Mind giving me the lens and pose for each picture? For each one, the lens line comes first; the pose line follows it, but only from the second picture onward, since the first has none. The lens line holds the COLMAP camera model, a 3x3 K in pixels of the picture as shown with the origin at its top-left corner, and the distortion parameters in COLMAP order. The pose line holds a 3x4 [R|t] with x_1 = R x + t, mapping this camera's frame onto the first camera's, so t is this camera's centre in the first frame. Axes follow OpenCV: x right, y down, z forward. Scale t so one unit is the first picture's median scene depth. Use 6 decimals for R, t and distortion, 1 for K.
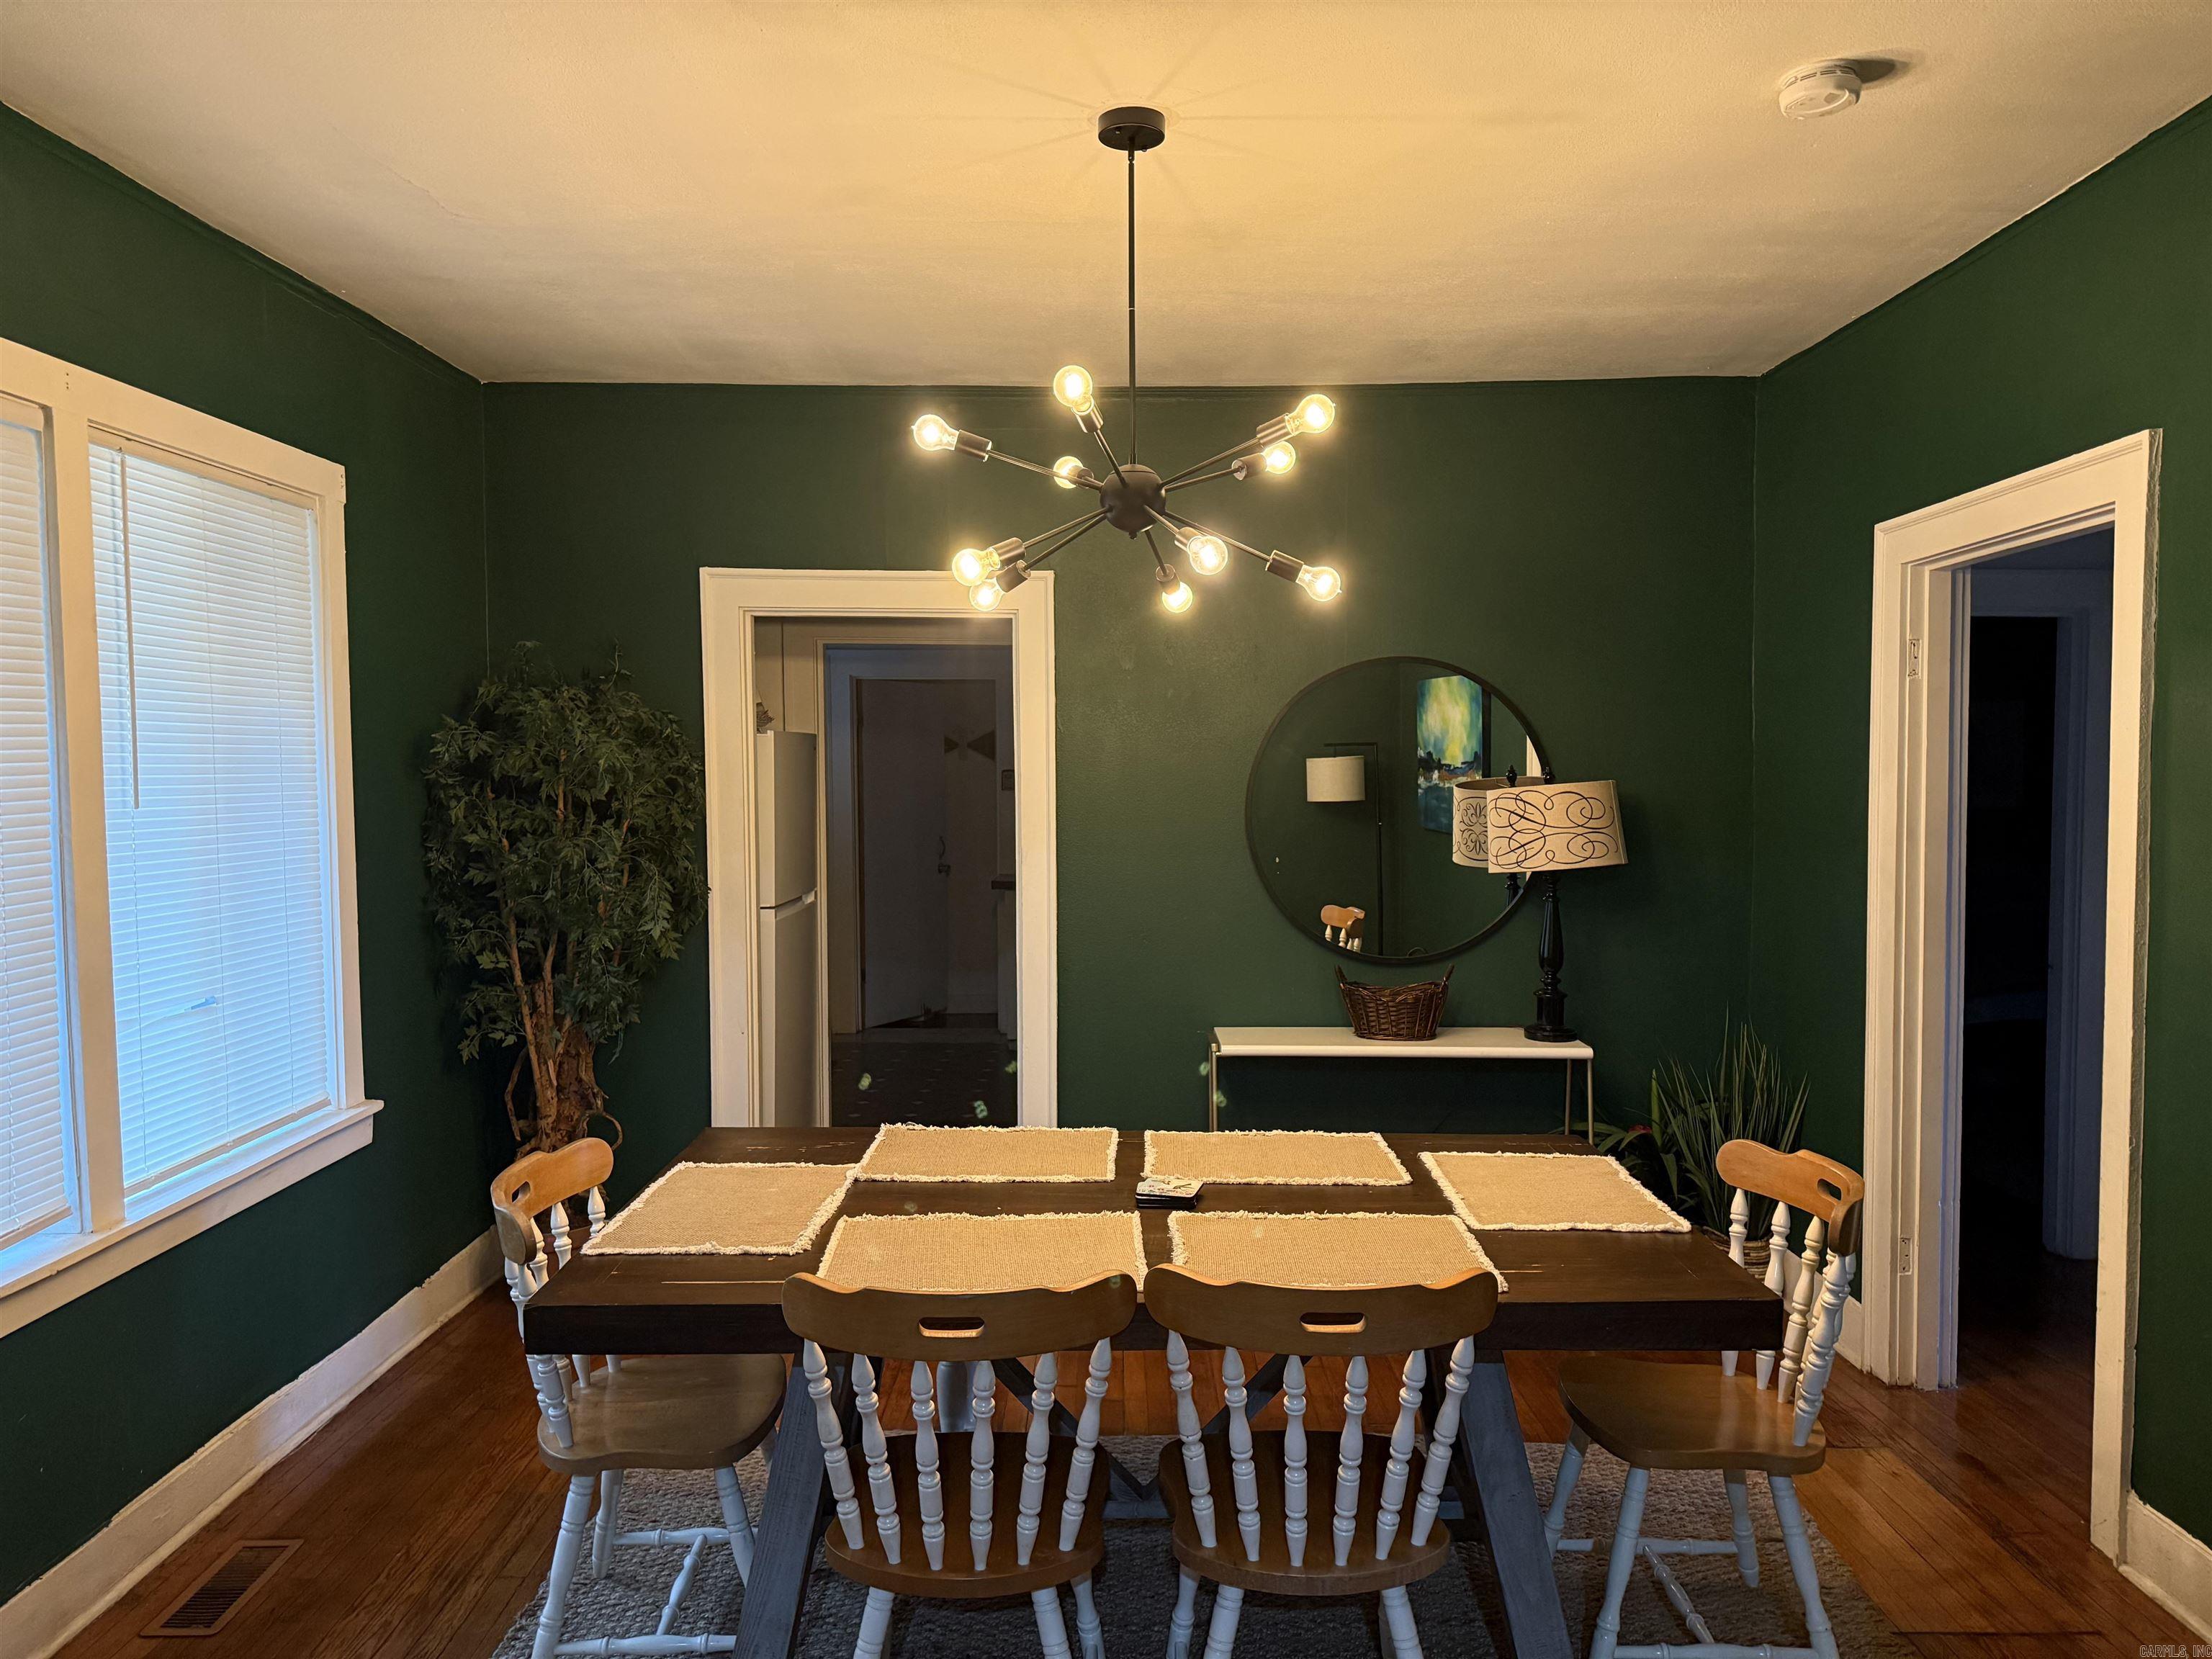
lens RADIAL K [[1568.7, 0, 1119.3], [0, 1568.7, 825.4], [0, 0, 1]] dist [0.080268, -0.088615]
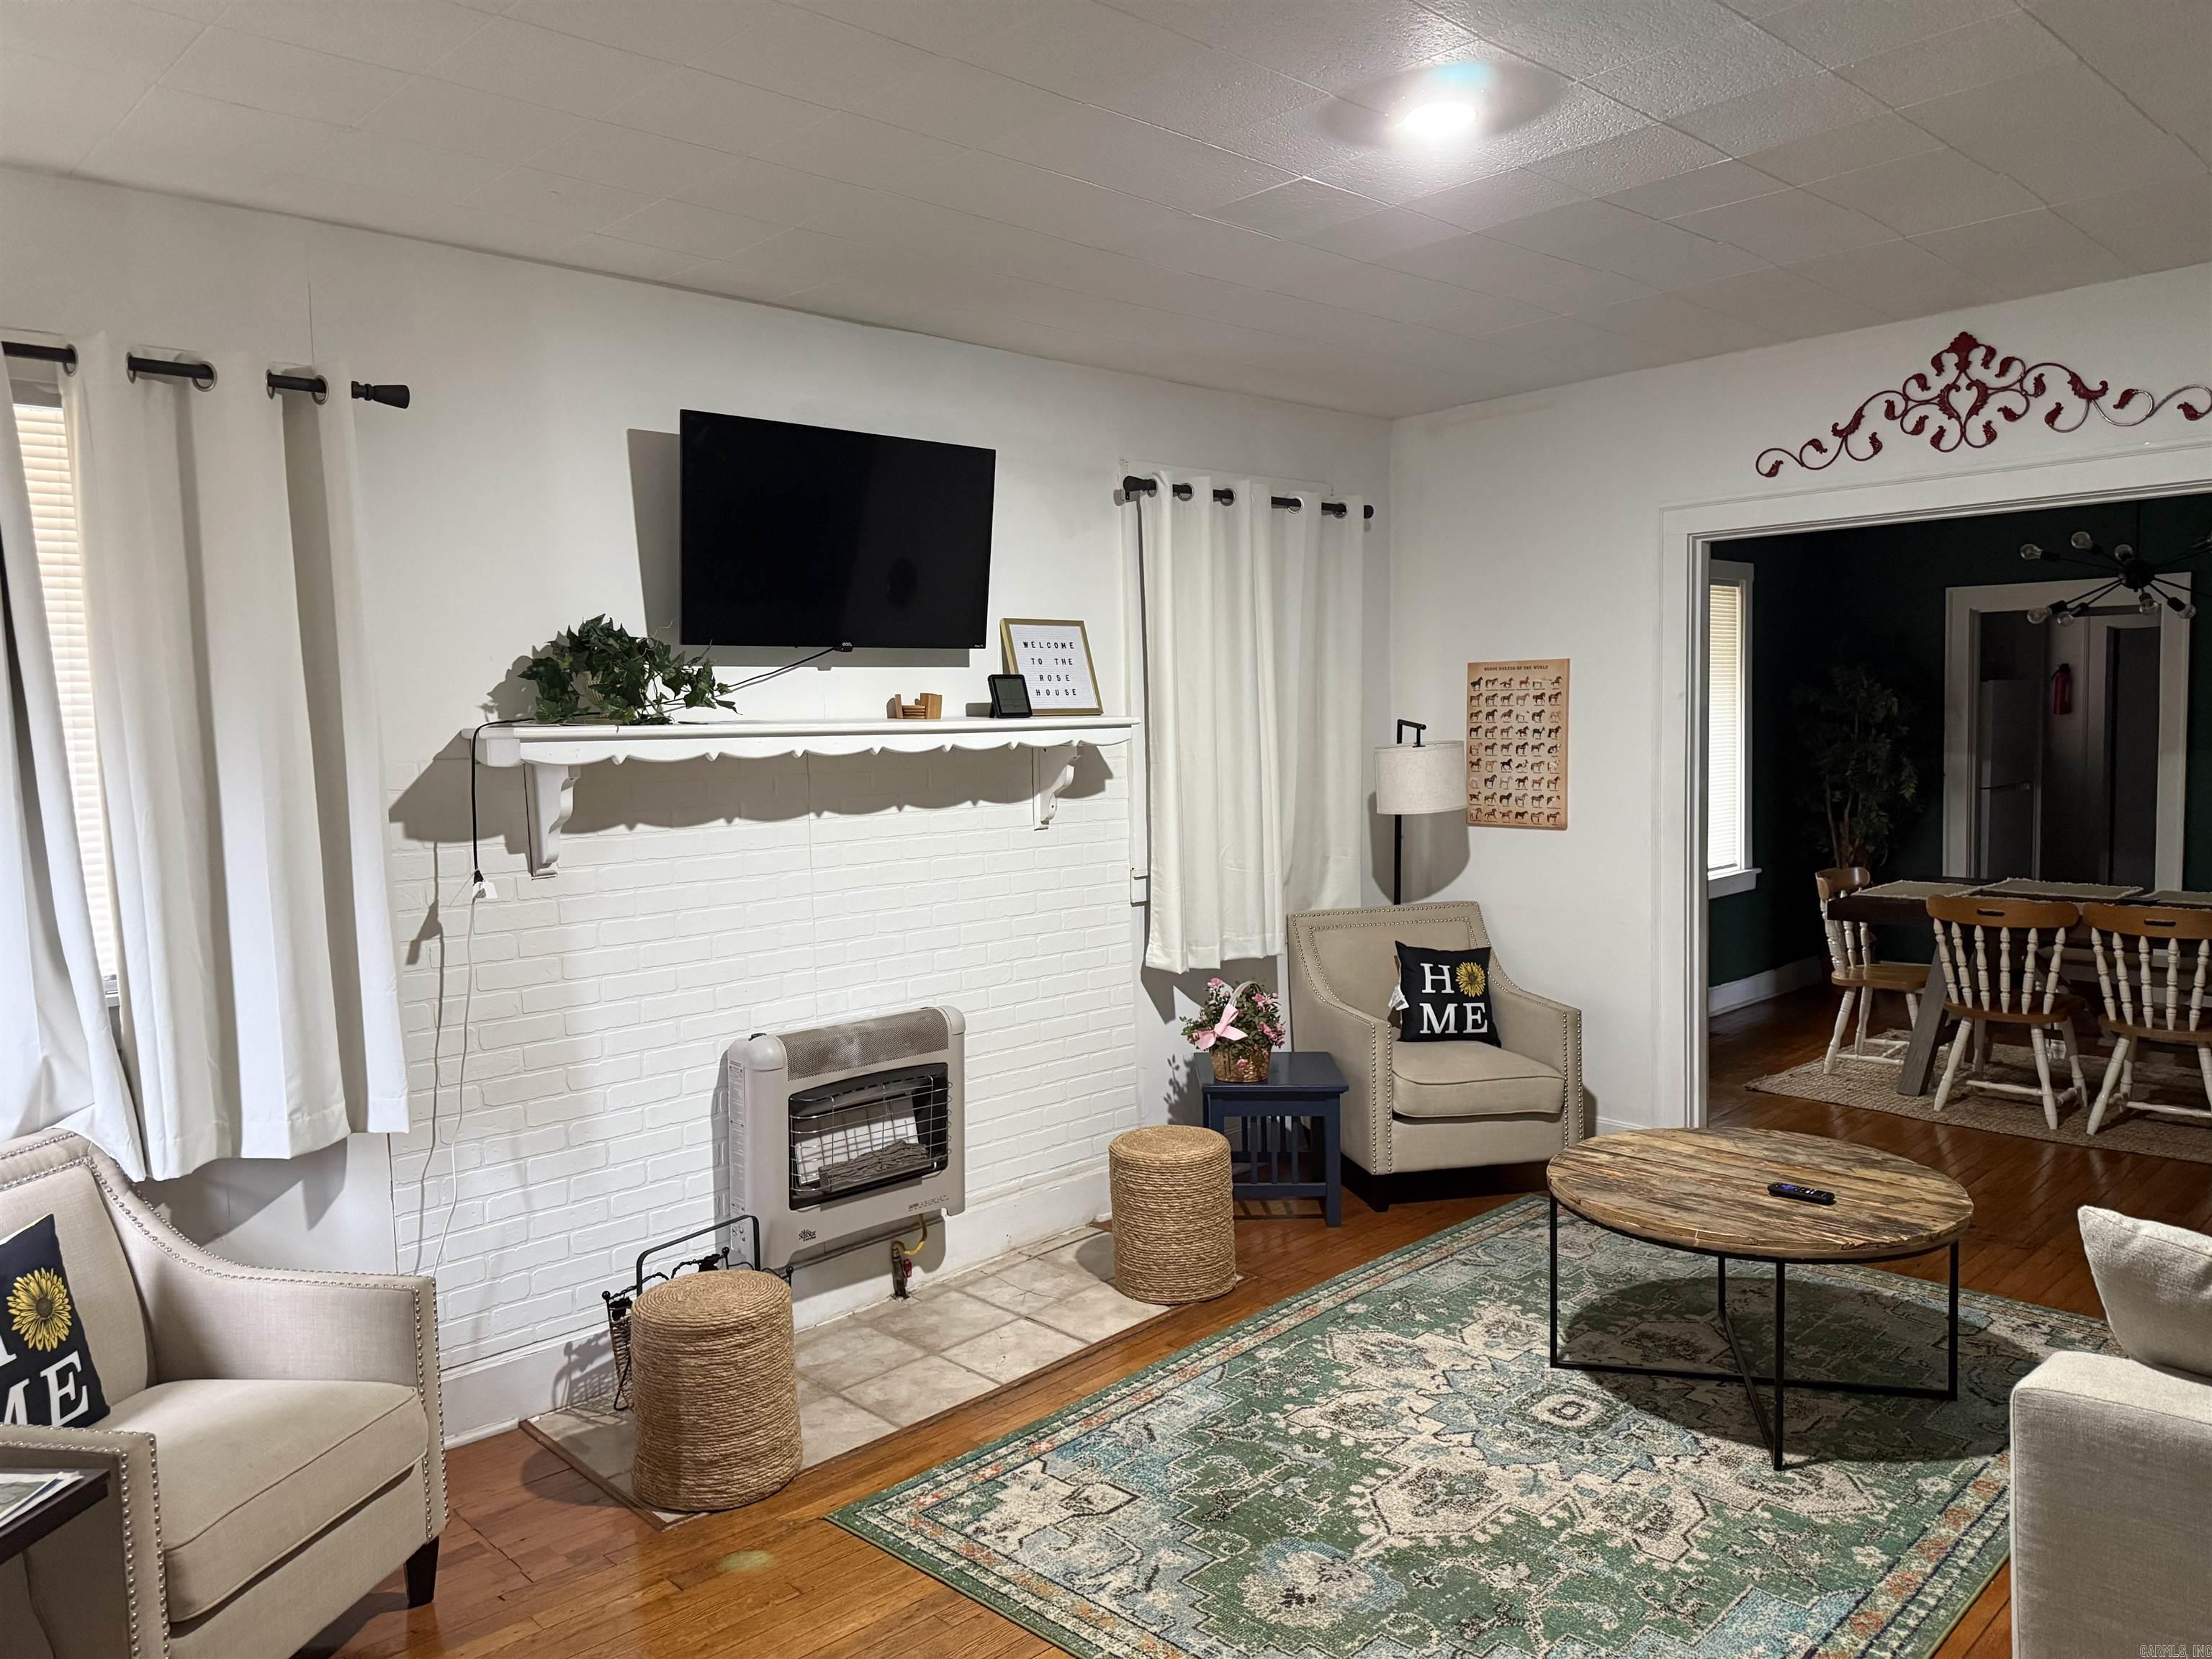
lens RADIAL K [[1568.7, 0, 1093.8], [0, 1568.7, 834.7], [0, 0, 1]] dist [0.080268, -0.088615]
pose [[0.694406, 0.042788, -0.718310, 0.617998], [-0.008613, 0.998653, 0.051161, 0.045395], [0.719532, -0.029339, 0.693839, -1.570267]]
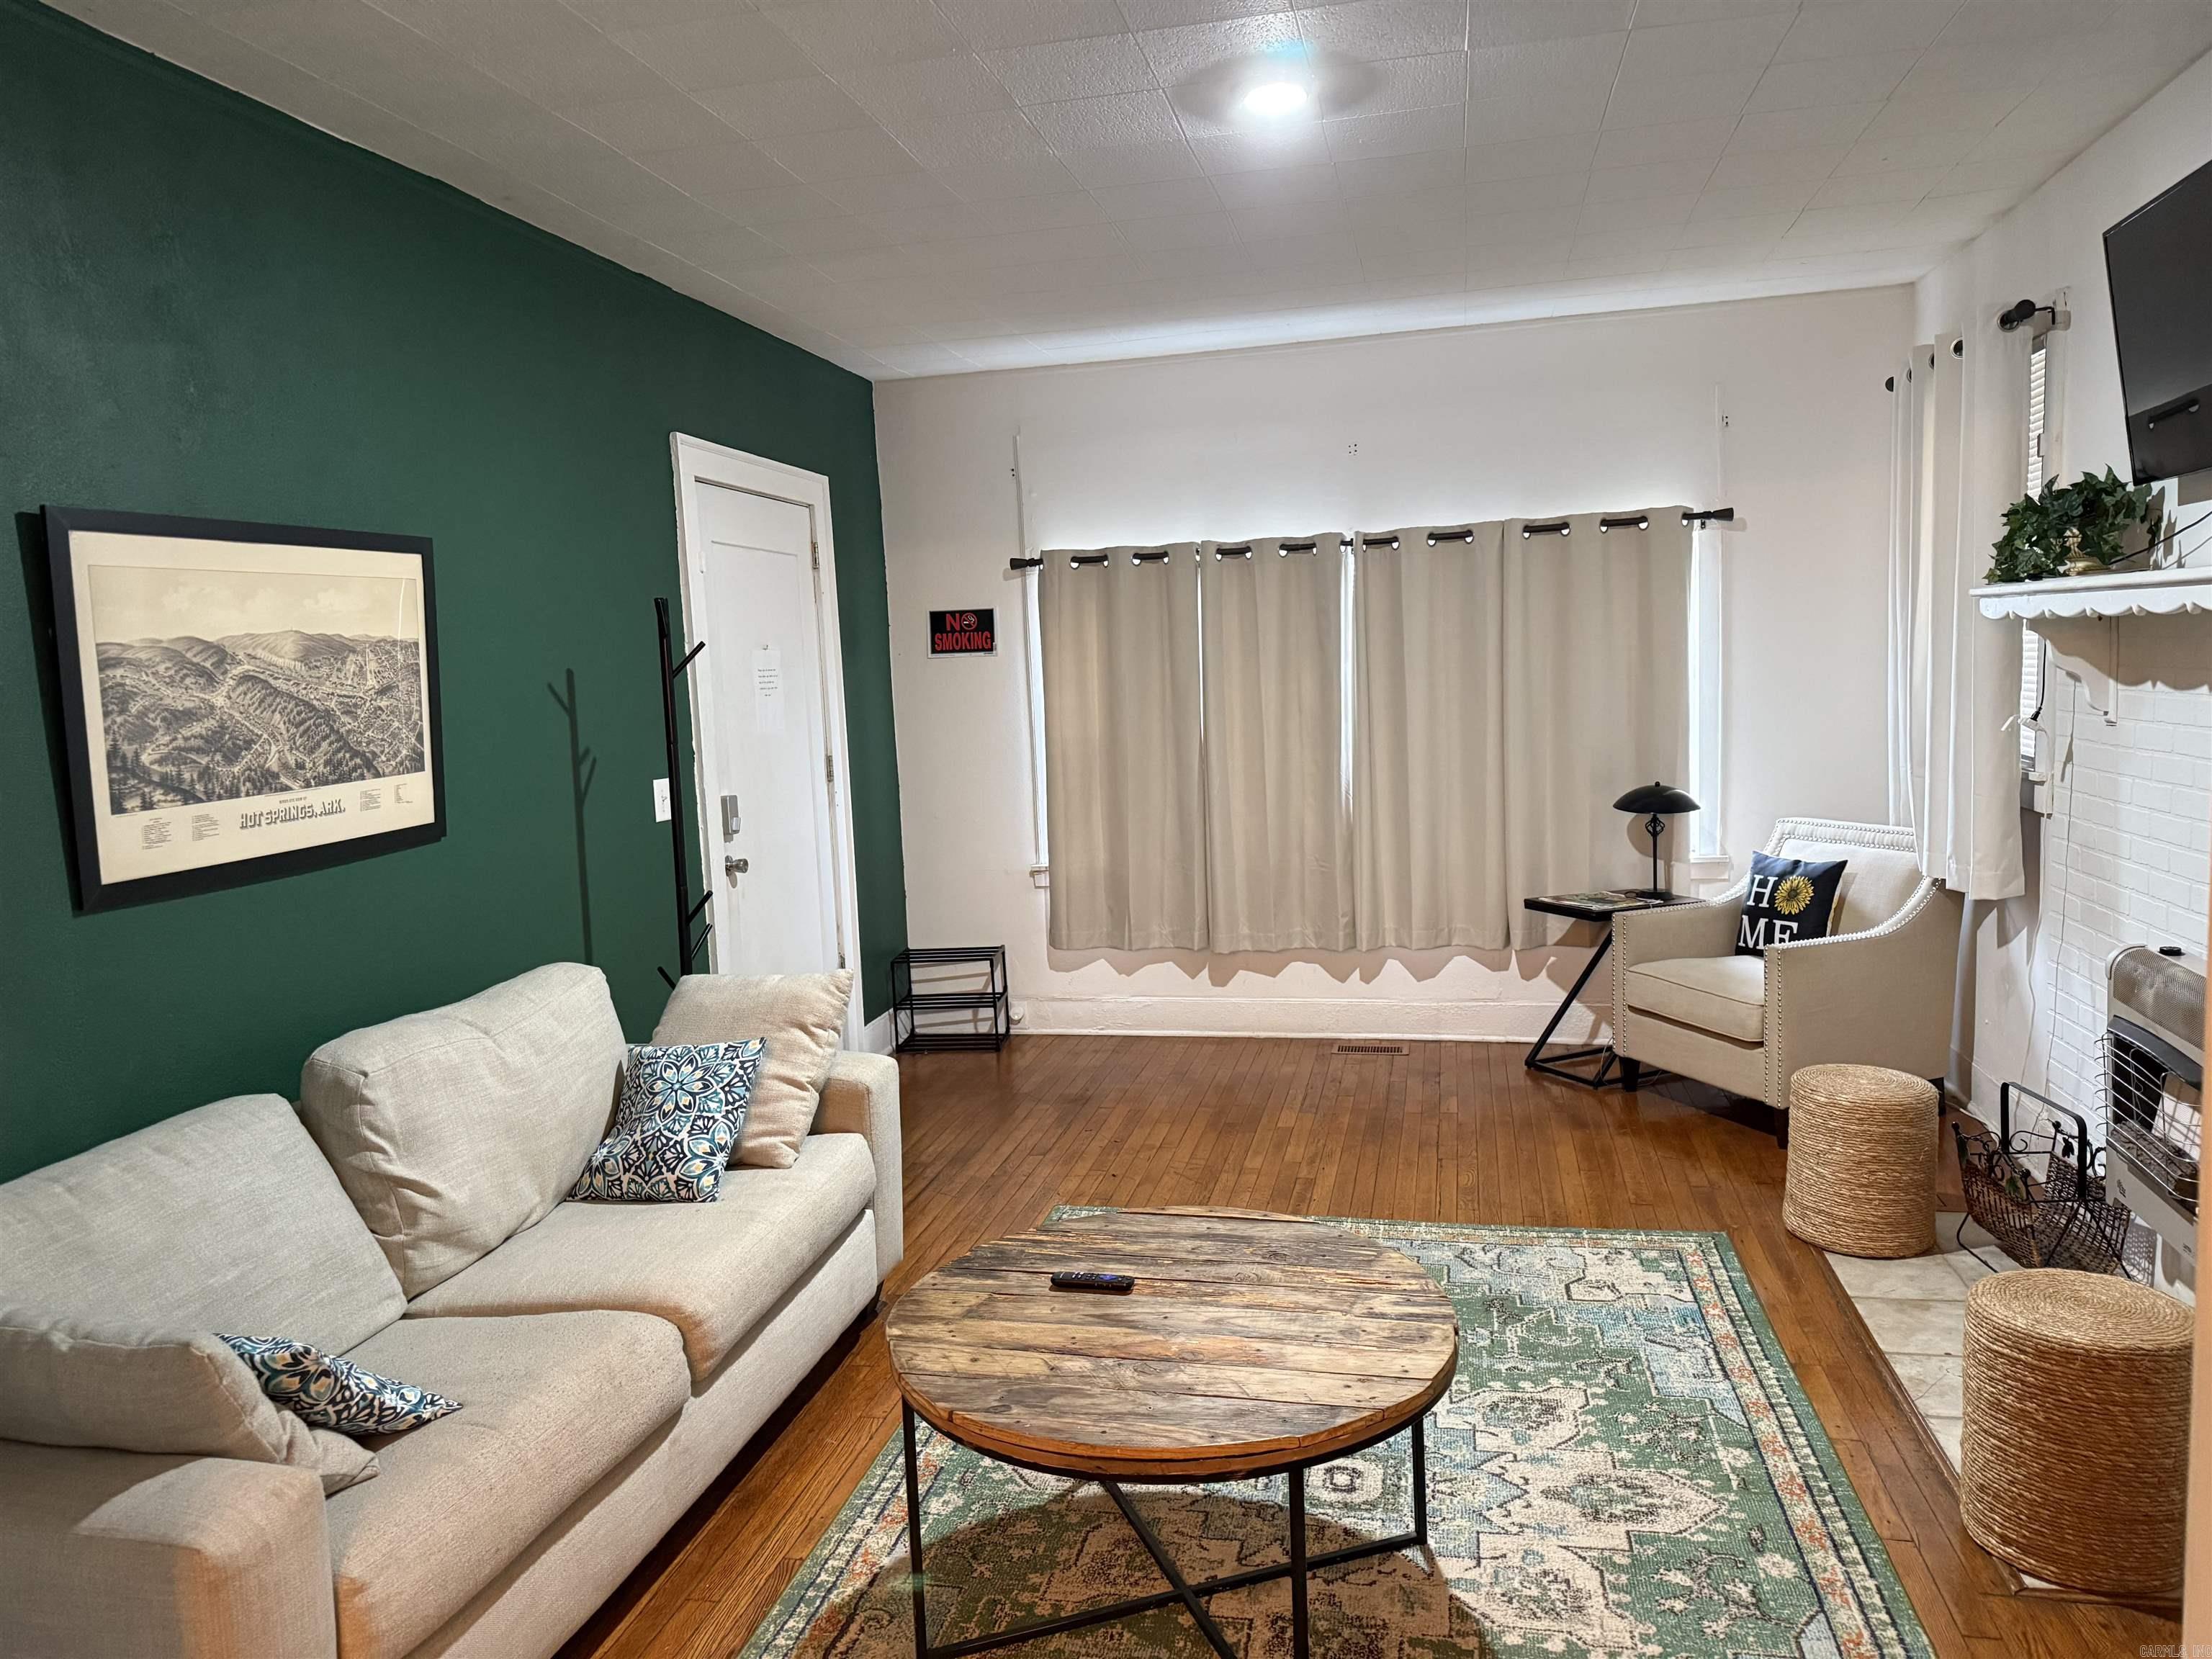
lens RADIAL K [[1568.7, 0, 1099.6], [0, 1568.7, 832.0], [0, 0, 1]] dist [0.080268, -0.088615]
pose [[-0.974287, 0.022156, 0.224218, -0.670683], [0.056393, 0.987458, 0.147467, -0.048971], [-0.218139, 0.156319, -0.963317, 2.210895]]
